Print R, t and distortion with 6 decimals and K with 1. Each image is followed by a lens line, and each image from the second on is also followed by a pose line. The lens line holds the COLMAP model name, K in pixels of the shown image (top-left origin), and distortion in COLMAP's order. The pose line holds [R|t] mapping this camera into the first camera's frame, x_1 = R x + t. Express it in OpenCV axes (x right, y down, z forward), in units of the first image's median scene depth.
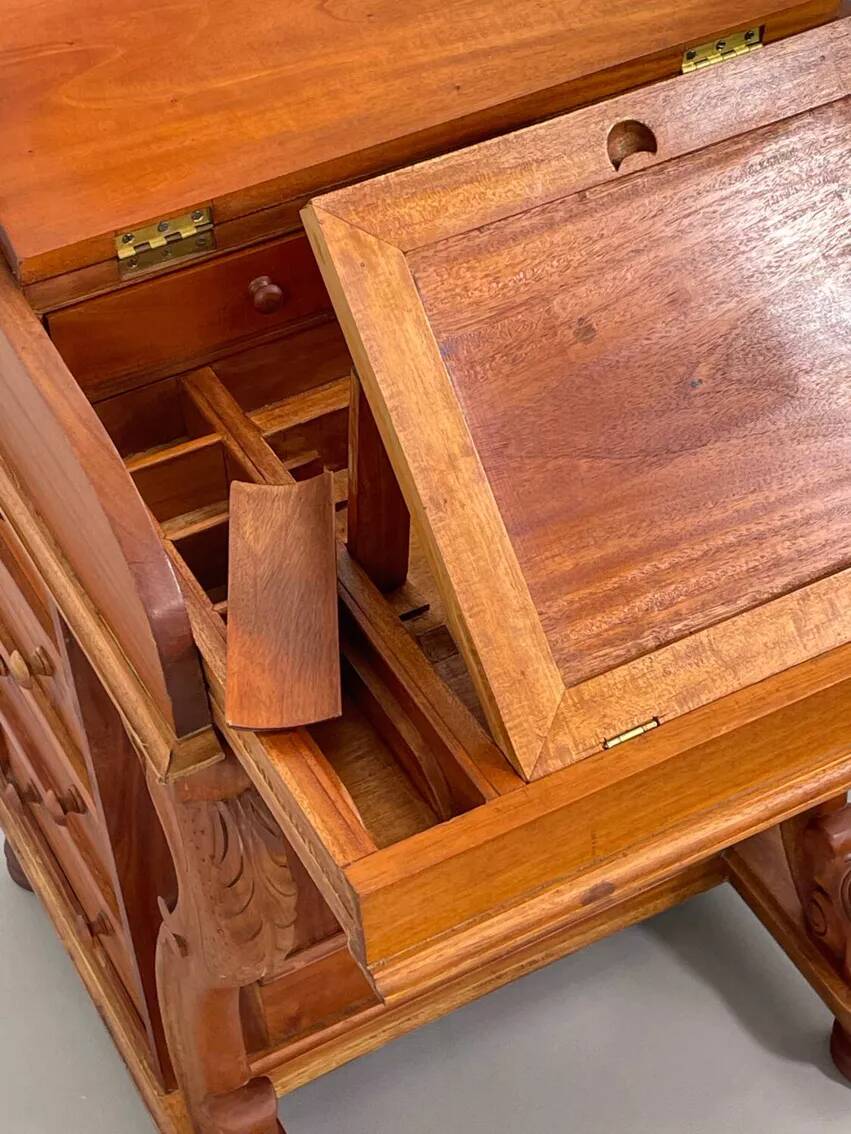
lens RADIAL K [[2228.9, 0, 443.0], [0, 2228.9, 548.0], [0, 0, 1]] dist [0.181750, -0.724251]
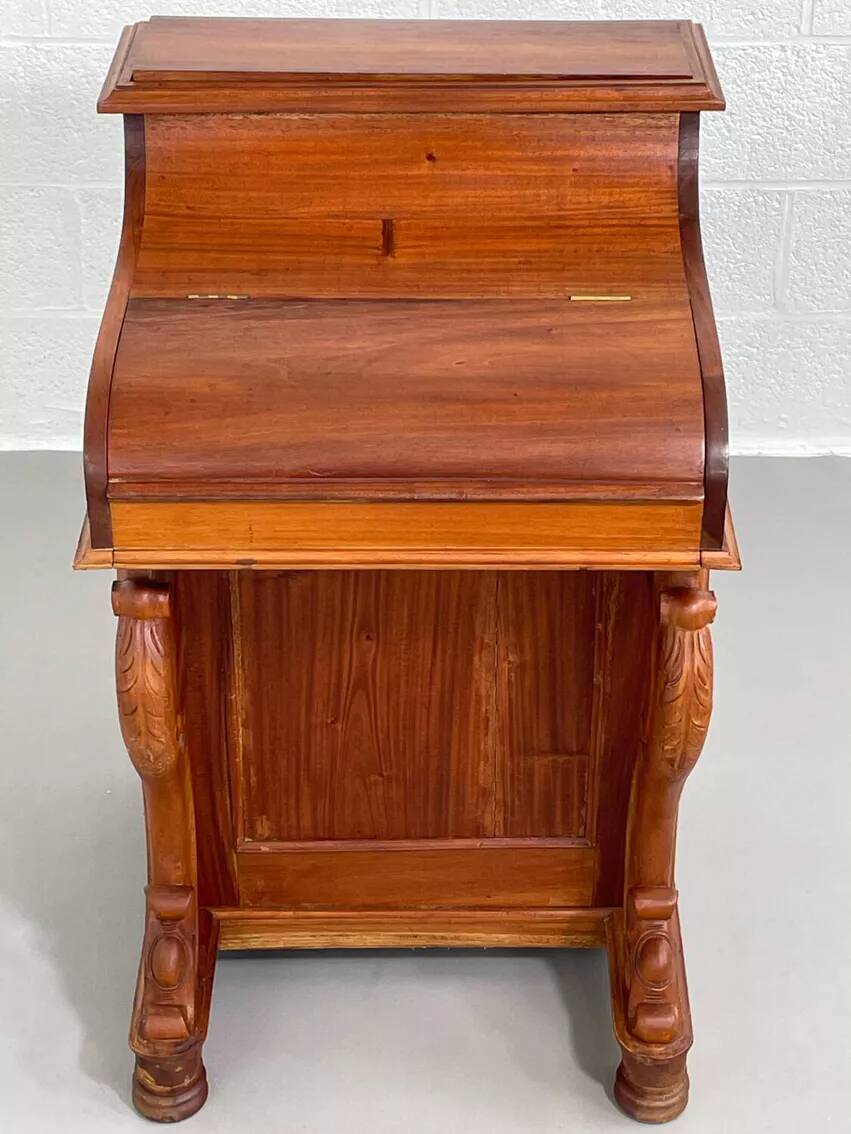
lens RADIAL K [[2228.9, 0, 443.0], [0, 2228.9, 548.0], [0, 0, 1]] dist [0.181750, -0.724251]
pose [[0.880187, 0.285129, -0.379436, 0.734558], [-0.349611, 0.930174, -0.112017, 0.173761], [0.321002, 0.231251, 0.918412, -0.472589]]
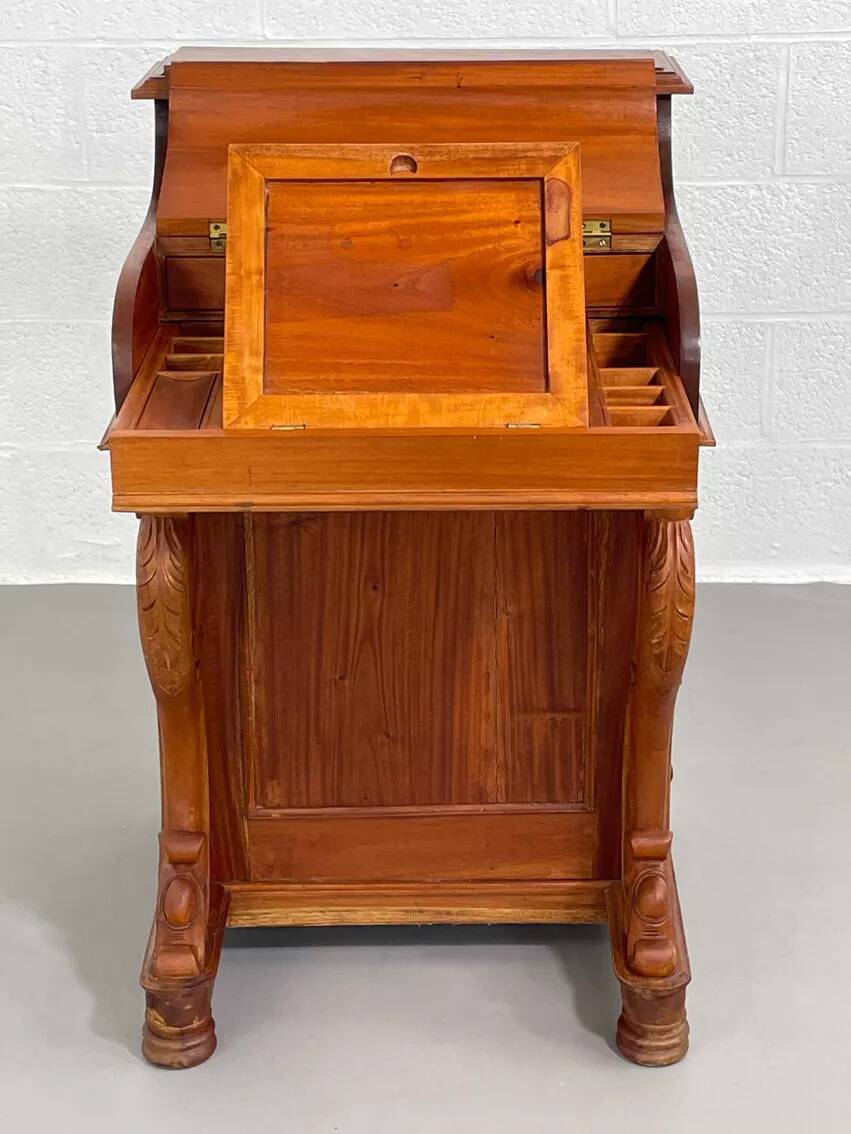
lens RADIAL K [[2230.9, 0, 469.2], [0, 2230.9, 534.4], [0, 0, 1]] dist [0.162665, -0.447826]
pose [[0.882354, 0.192498, -0.429413, 0.912758], [-0.342719, 0.888184, -0.306060, 0.600592], [0.322482, 0.417222, 0.849666, -0.437984]]
